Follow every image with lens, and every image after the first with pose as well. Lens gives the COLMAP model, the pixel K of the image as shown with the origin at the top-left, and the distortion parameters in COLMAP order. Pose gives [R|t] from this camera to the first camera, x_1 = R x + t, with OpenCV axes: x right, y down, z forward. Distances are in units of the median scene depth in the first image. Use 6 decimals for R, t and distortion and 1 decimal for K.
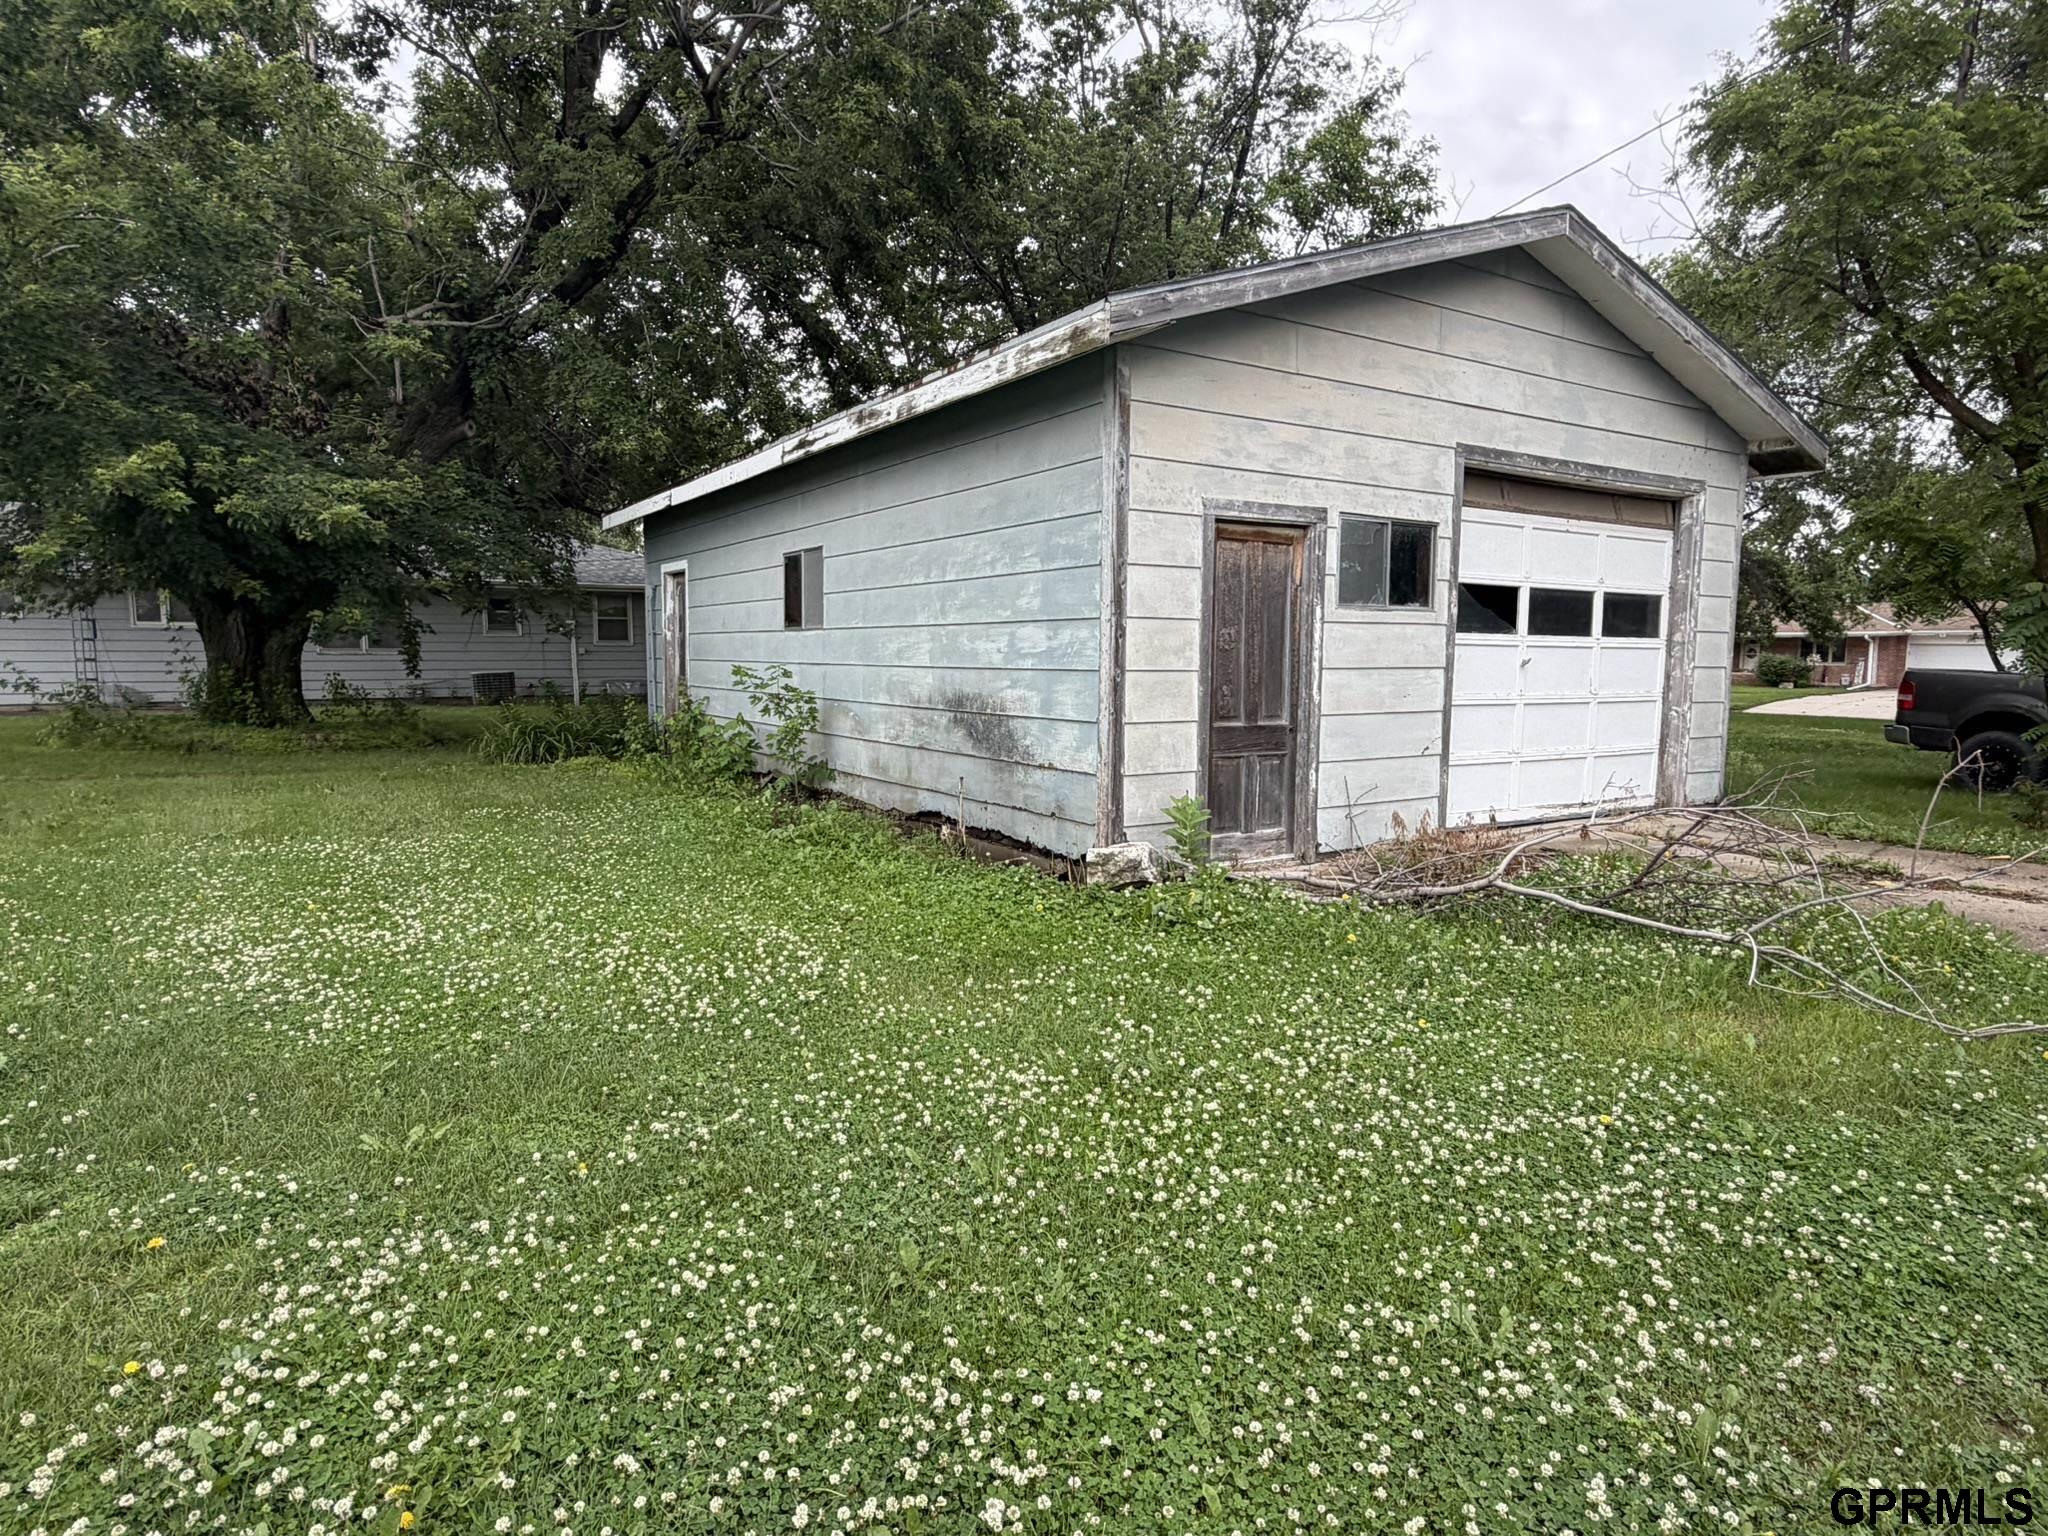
lens RADIAL K [[1140.3, 0, 1022.9], [0, 1140.3, 770.4], [0, 0, 1]] dist [0.005699, -0.000874]
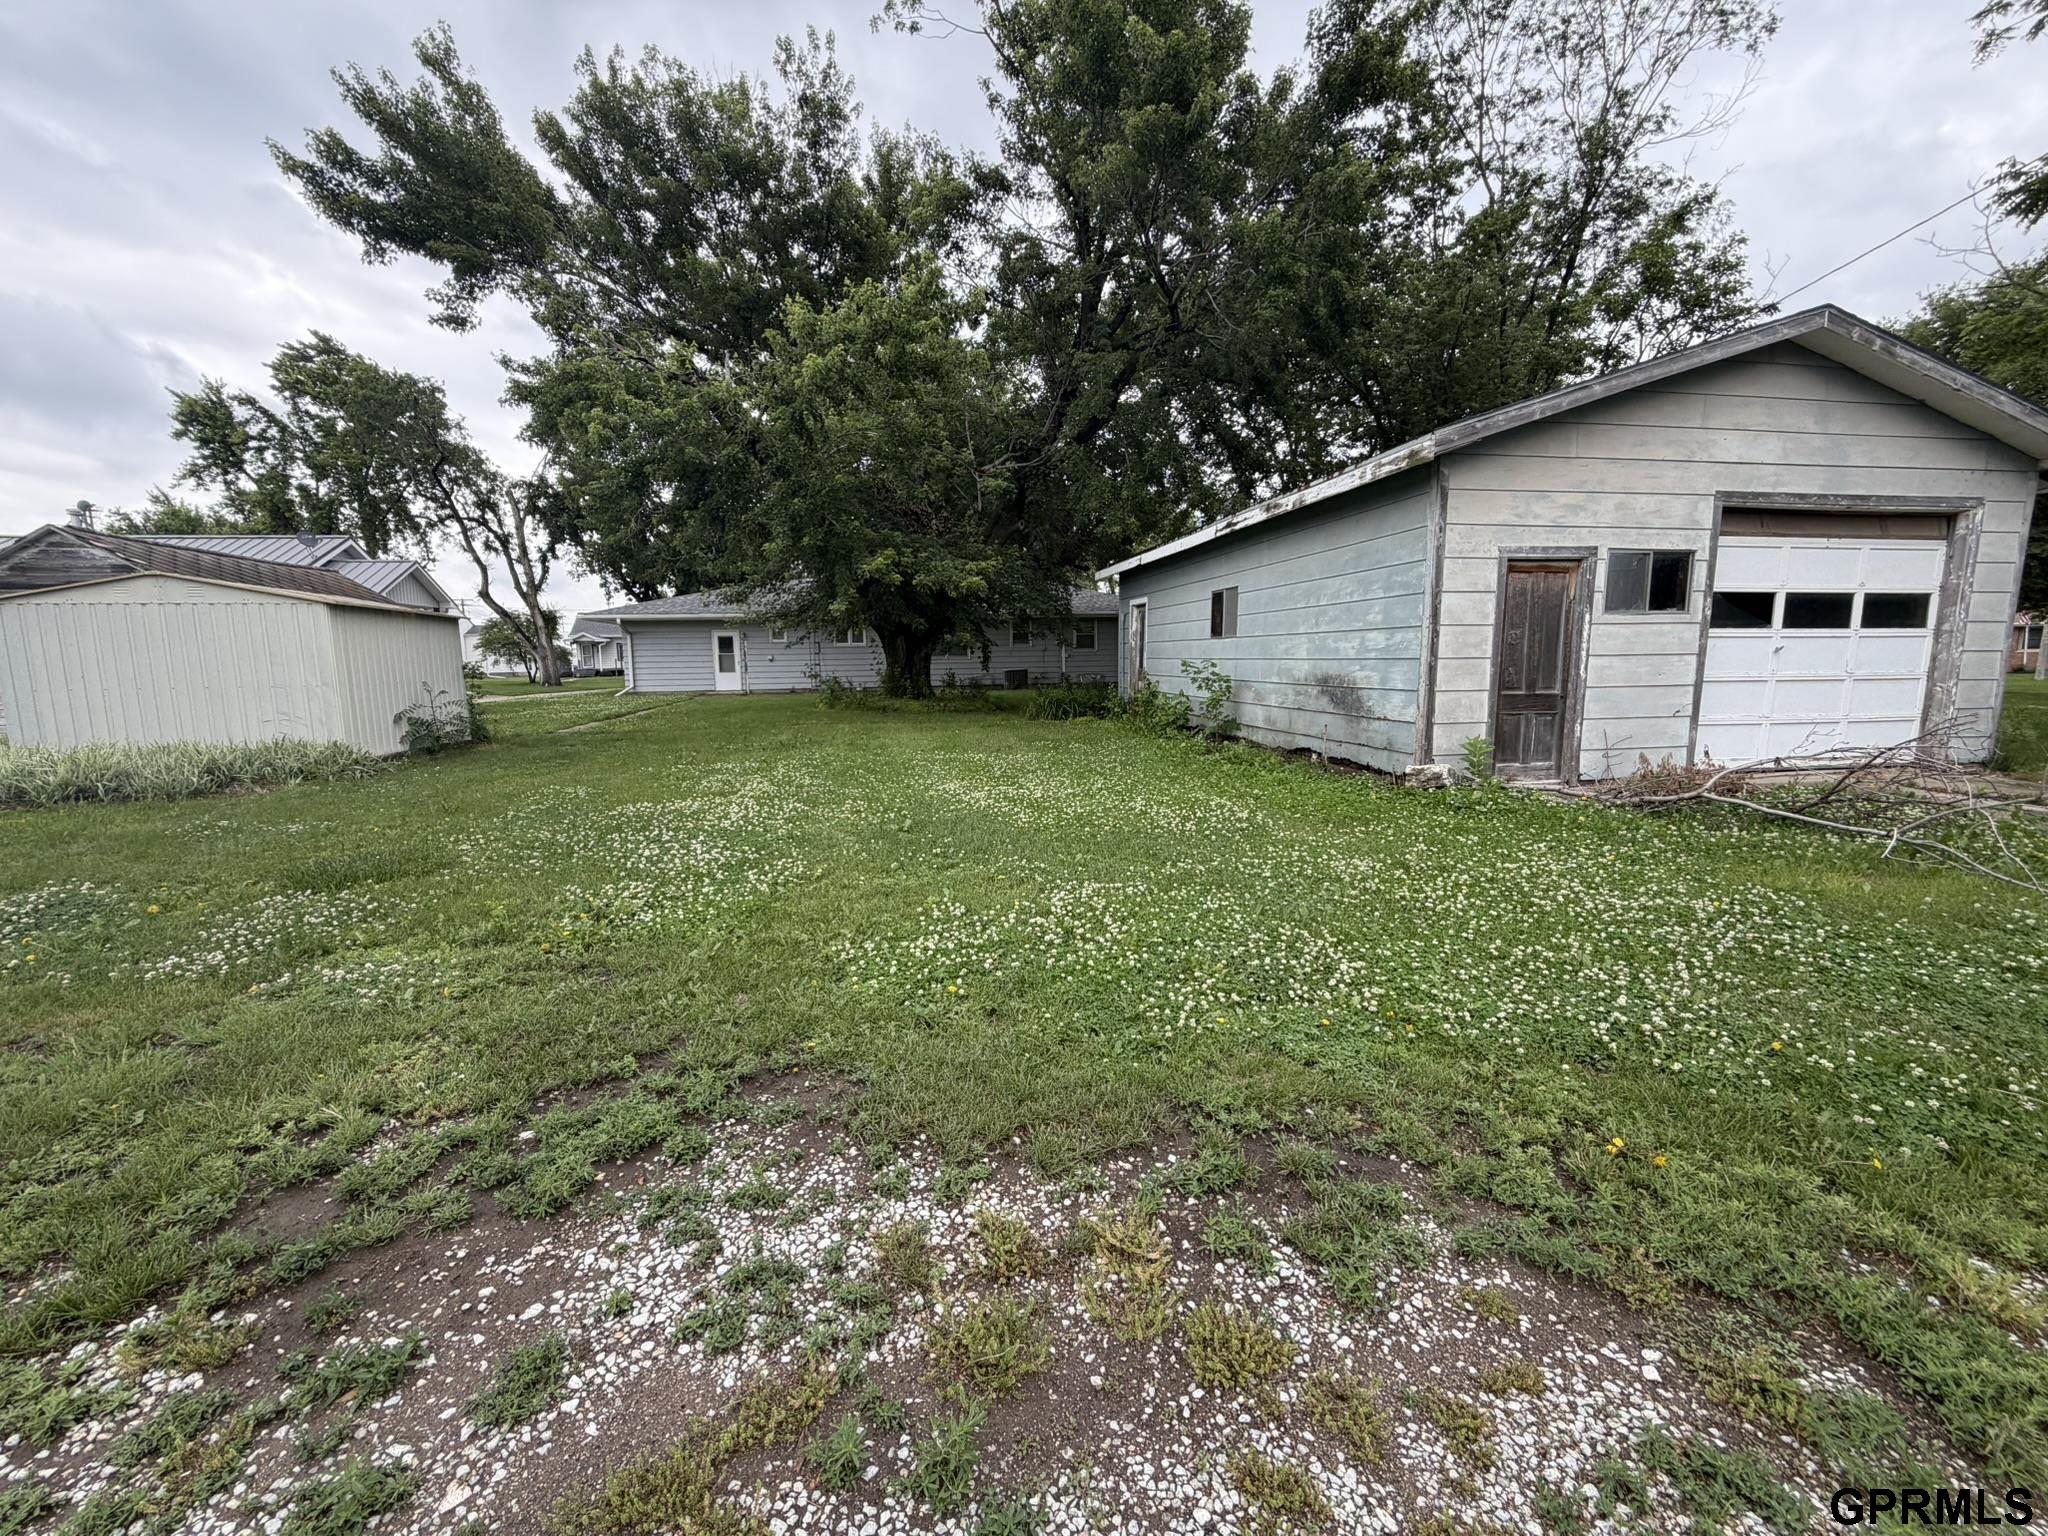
lens RADIAL K [[821.2, 0, 1015.0], [0, 821.2, 769.1], [0, 0, 1]] dist [0.002011, -0.000784]
pose [[0.919186, 0.038063, -0.391980, 0.001103], [-0.024680, 0.998929, 0.039128, 0.030496], [0.393050, -0.026292, 0.919141, -0.243732]]
